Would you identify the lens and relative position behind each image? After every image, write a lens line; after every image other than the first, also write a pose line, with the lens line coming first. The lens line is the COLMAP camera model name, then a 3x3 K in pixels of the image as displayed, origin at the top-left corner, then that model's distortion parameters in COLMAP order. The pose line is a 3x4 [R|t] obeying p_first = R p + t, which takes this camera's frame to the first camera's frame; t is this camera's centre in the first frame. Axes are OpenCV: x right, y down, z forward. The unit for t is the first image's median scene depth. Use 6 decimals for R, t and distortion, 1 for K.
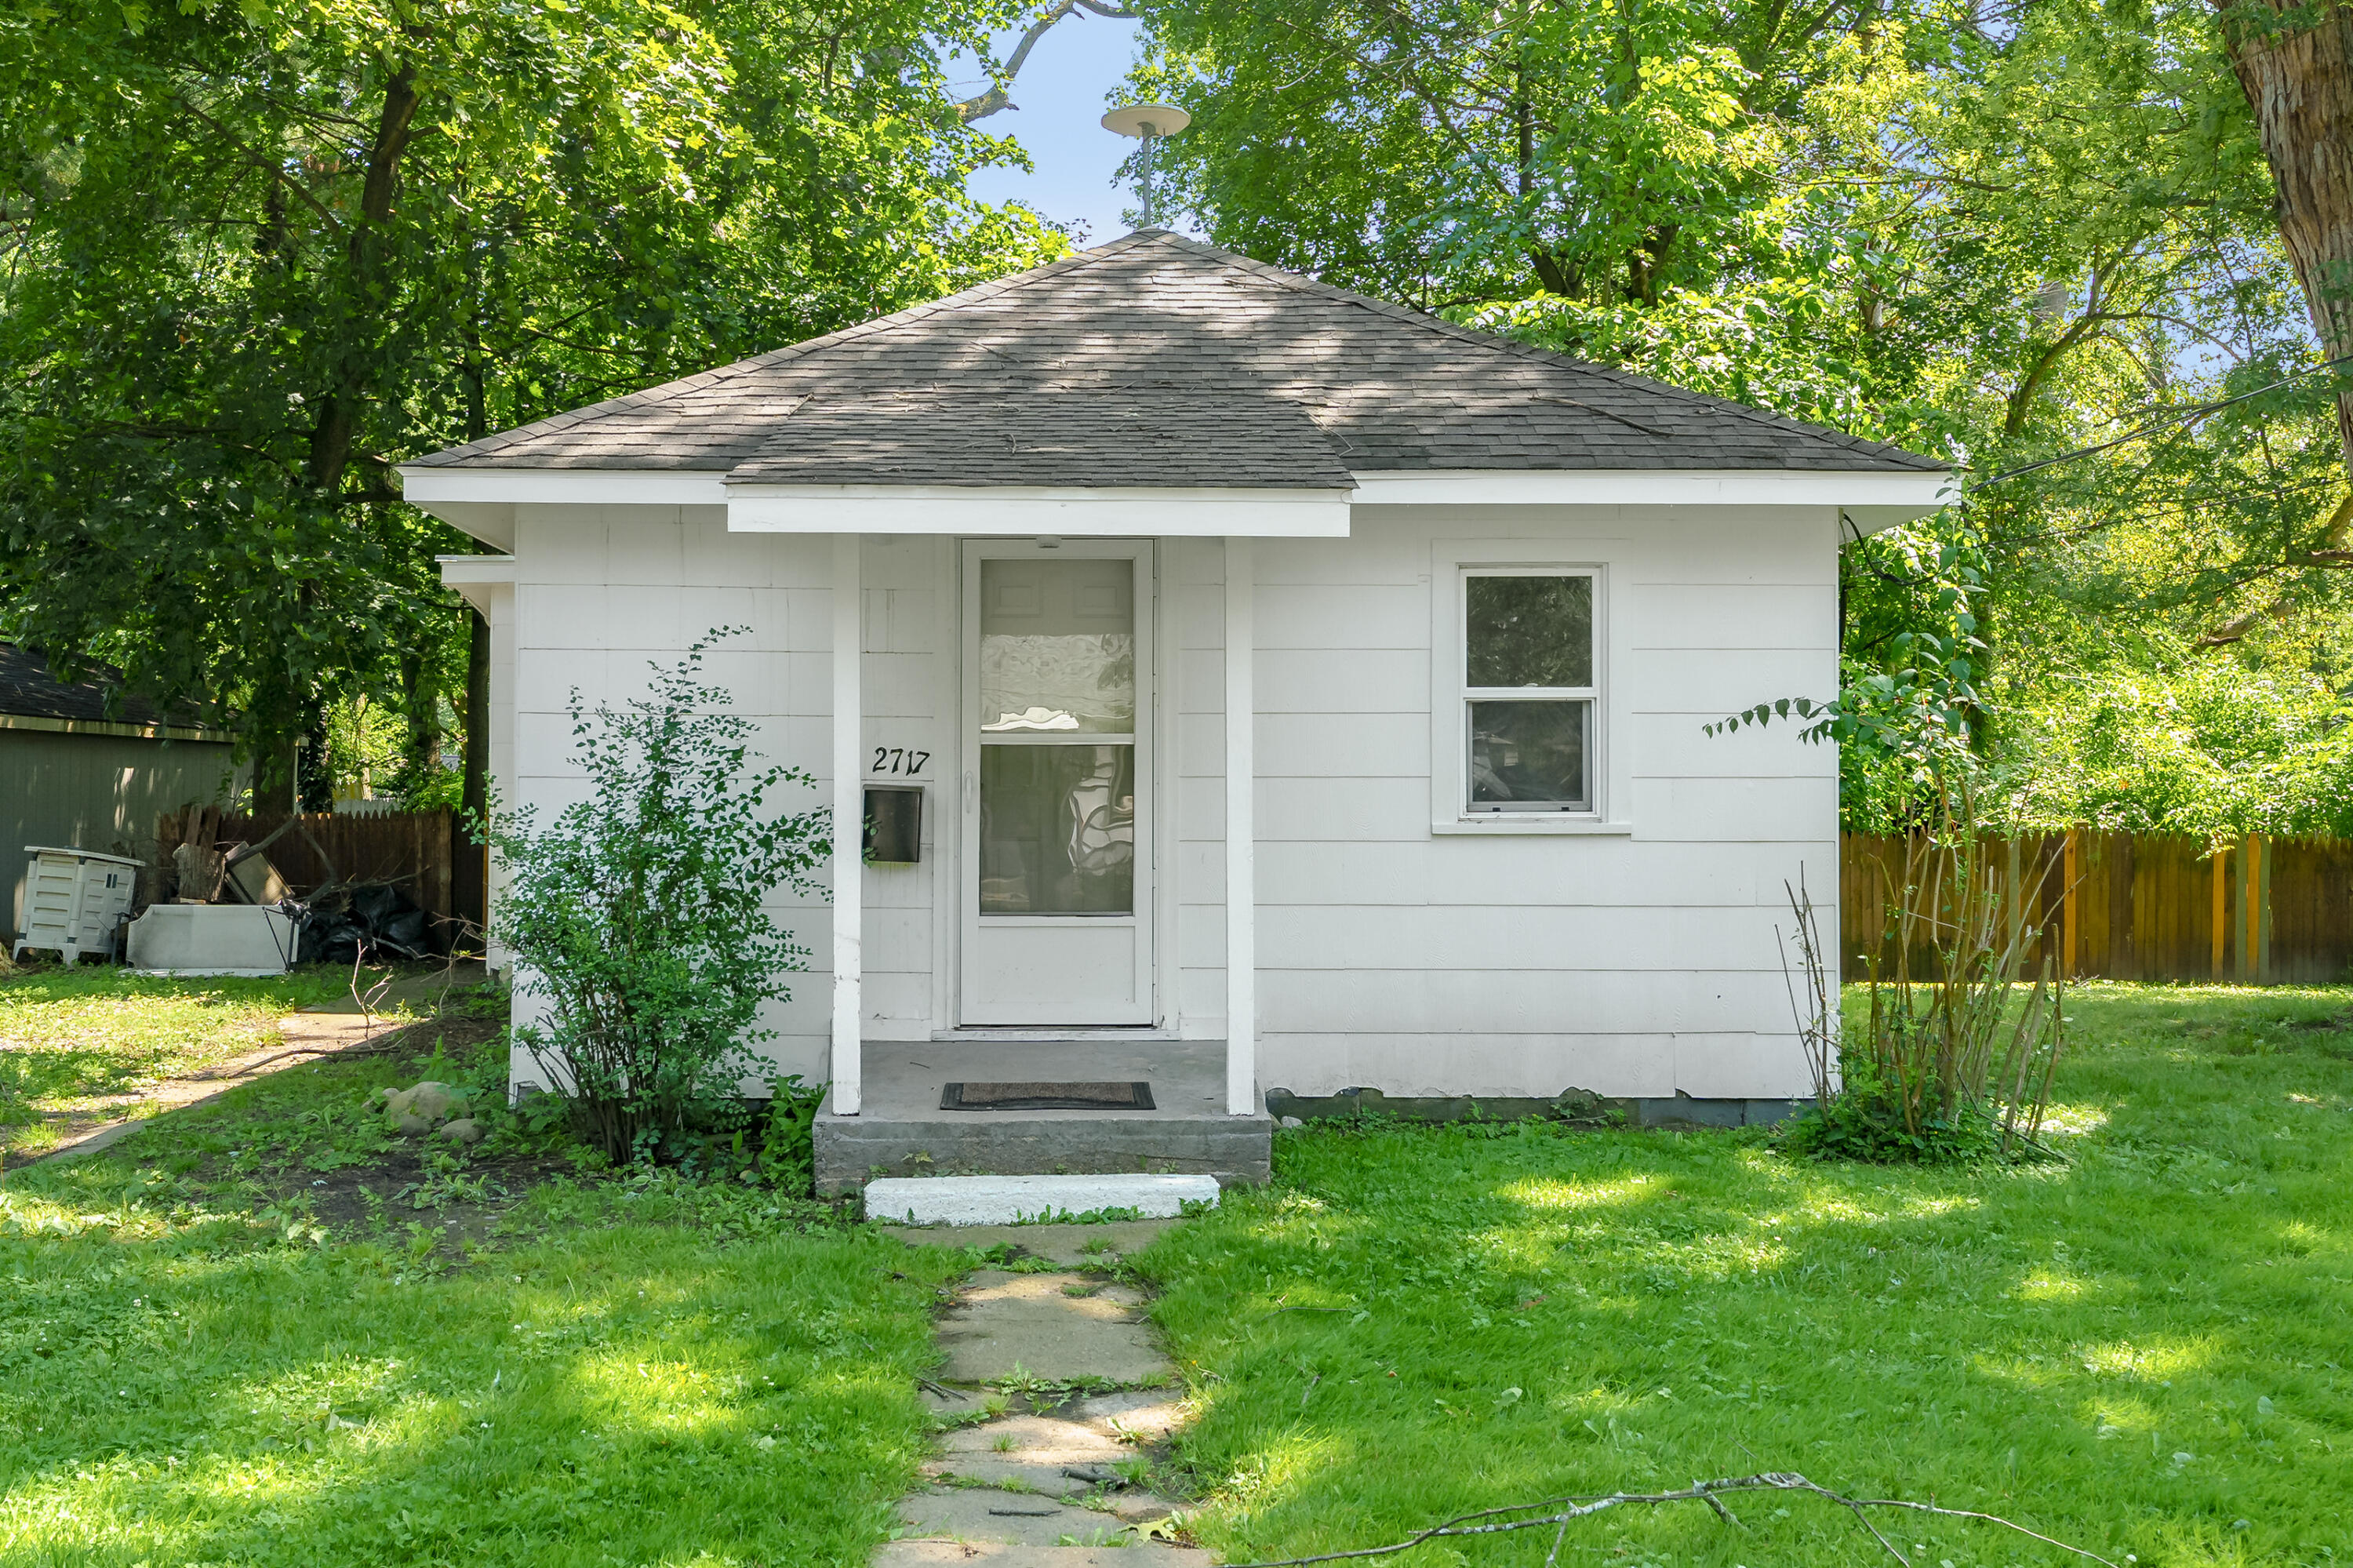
lens RADIAL K [[2017.3, 0, 1176.8], [0, 2017.3, 791.2], [0, 0, 1]] dist [-0.005369, 0.002277]
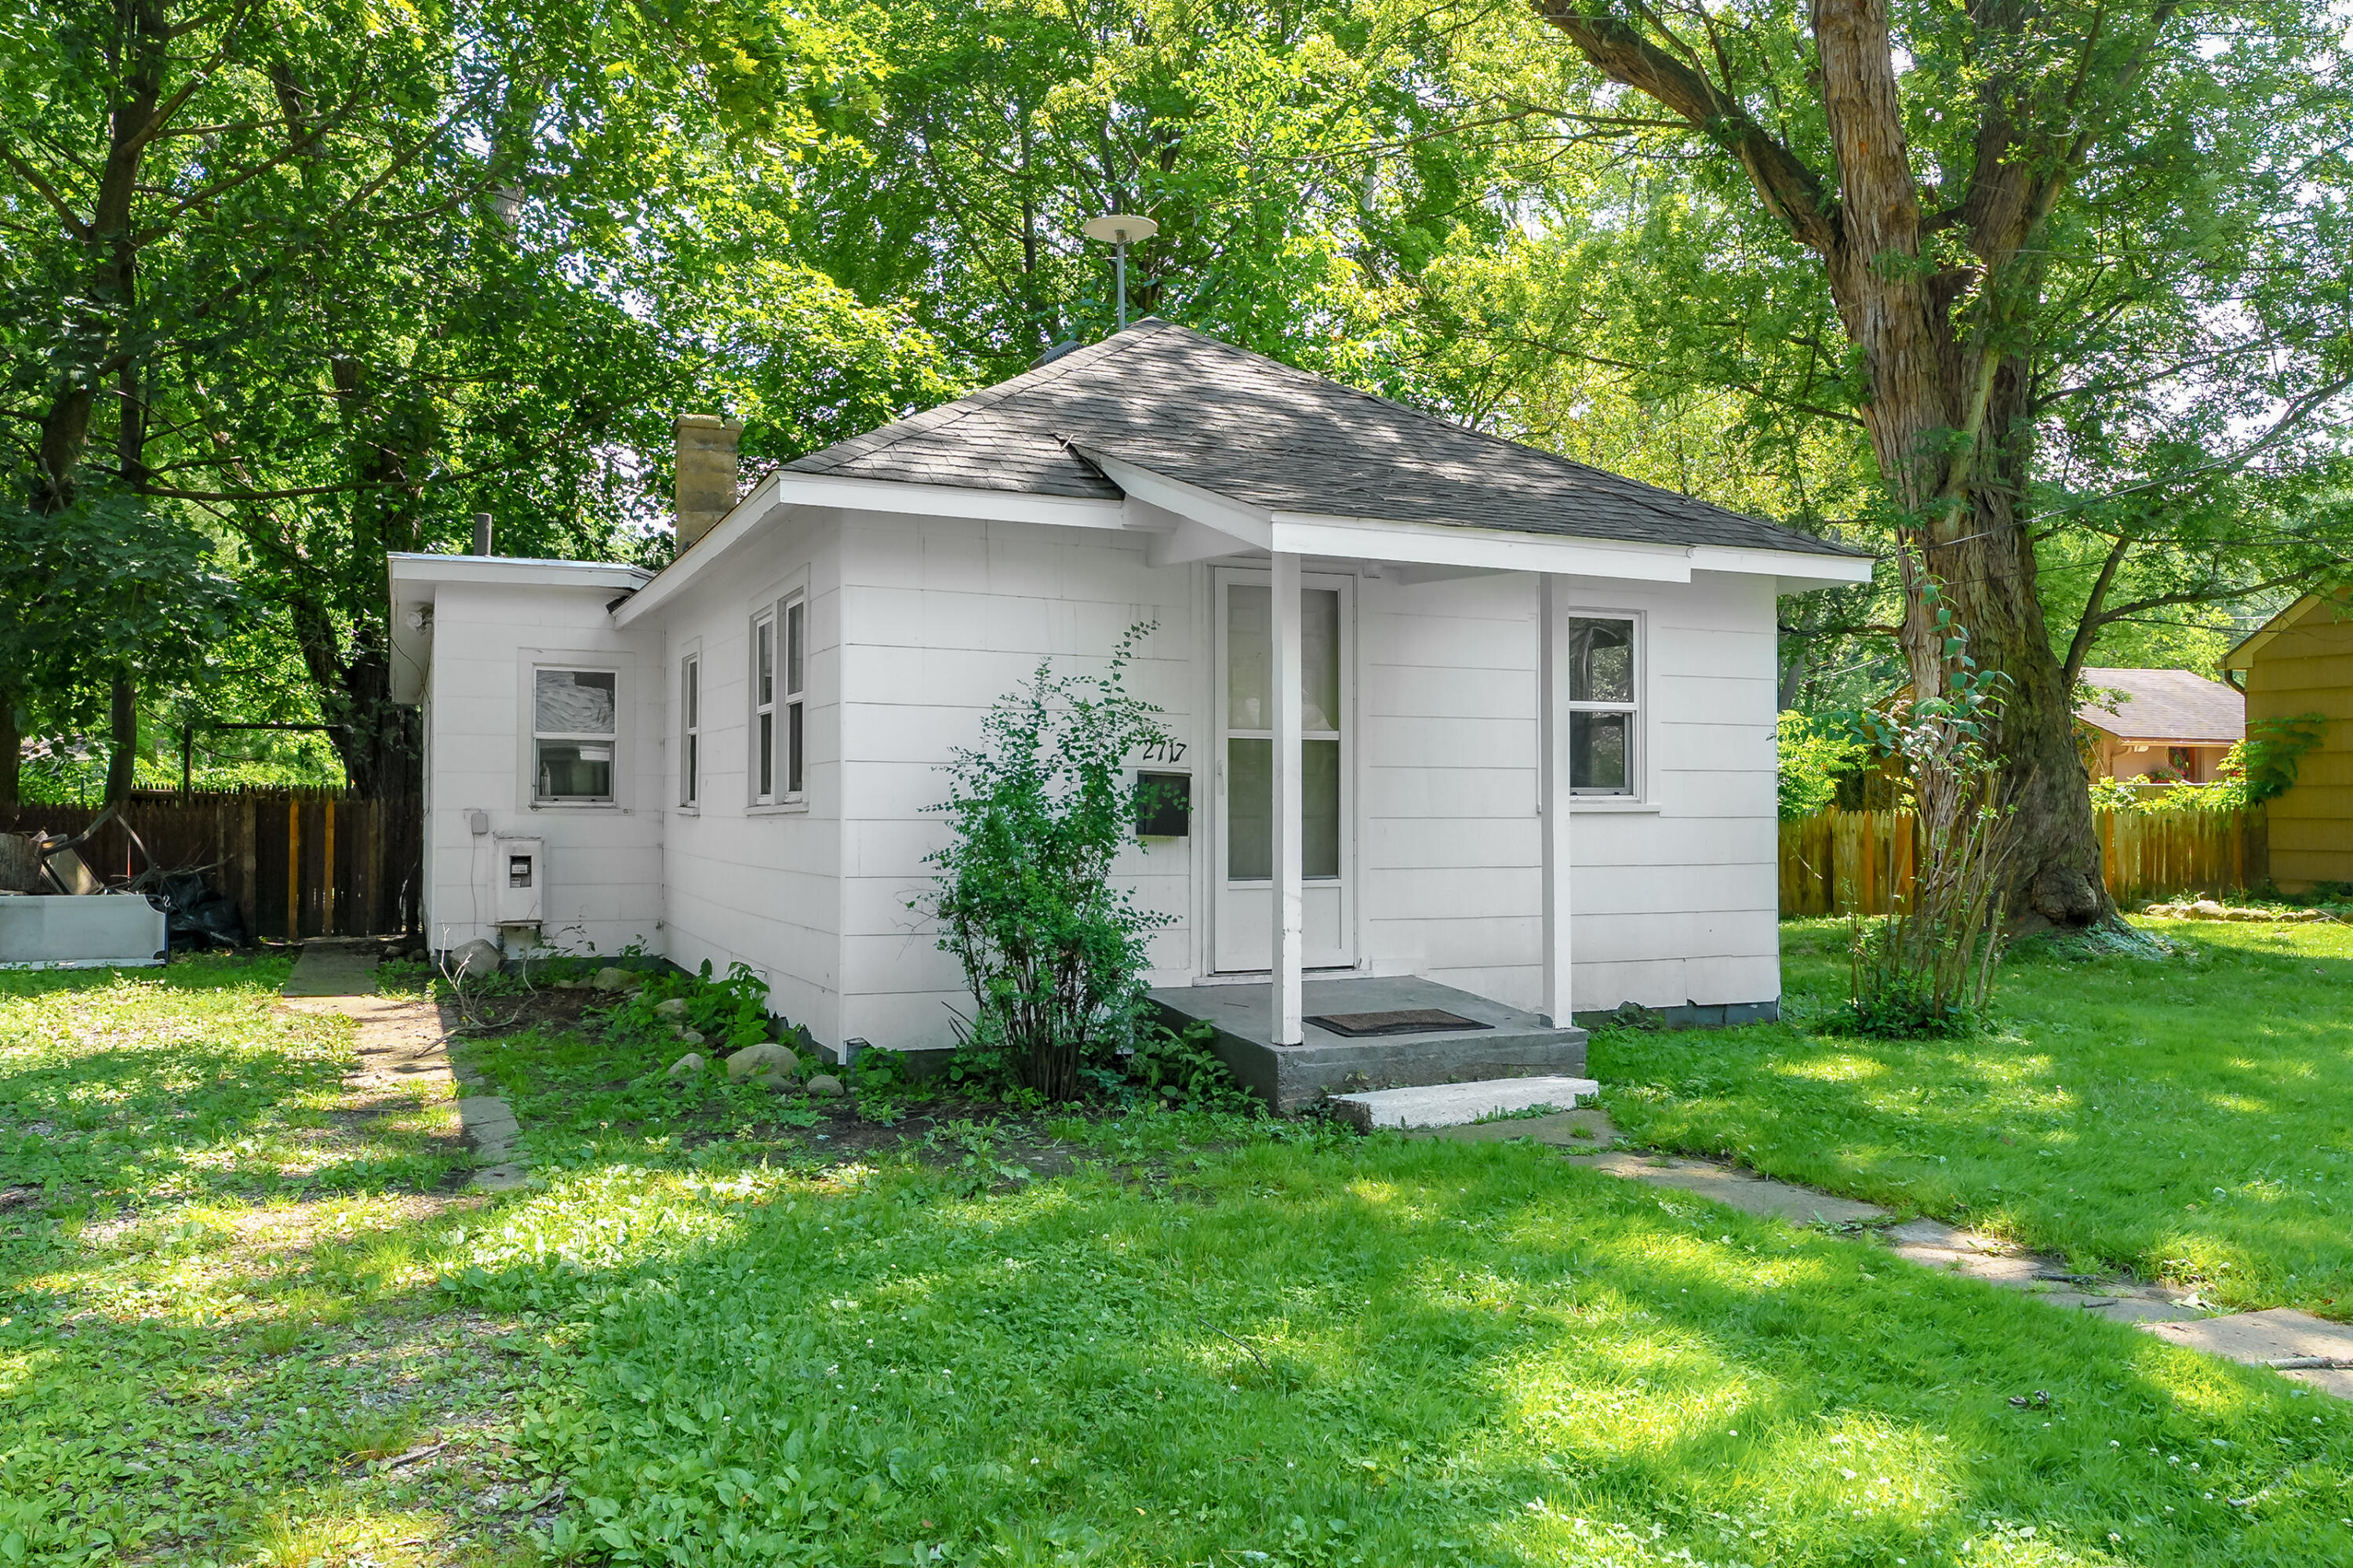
lens RADIAL K [[1641.6, 0, 1176.5], [0, 1641.6, 779.0], [0, 0, 1]] dist [-0.002527, -0.000458]
pose [[0.924952, 0.006731, 0.380024, -0.494091], [-0.003122, 0.999944, -0.010111, 0.011272], [-0.380071, 0.008166, 0.924921, 0.106541]]
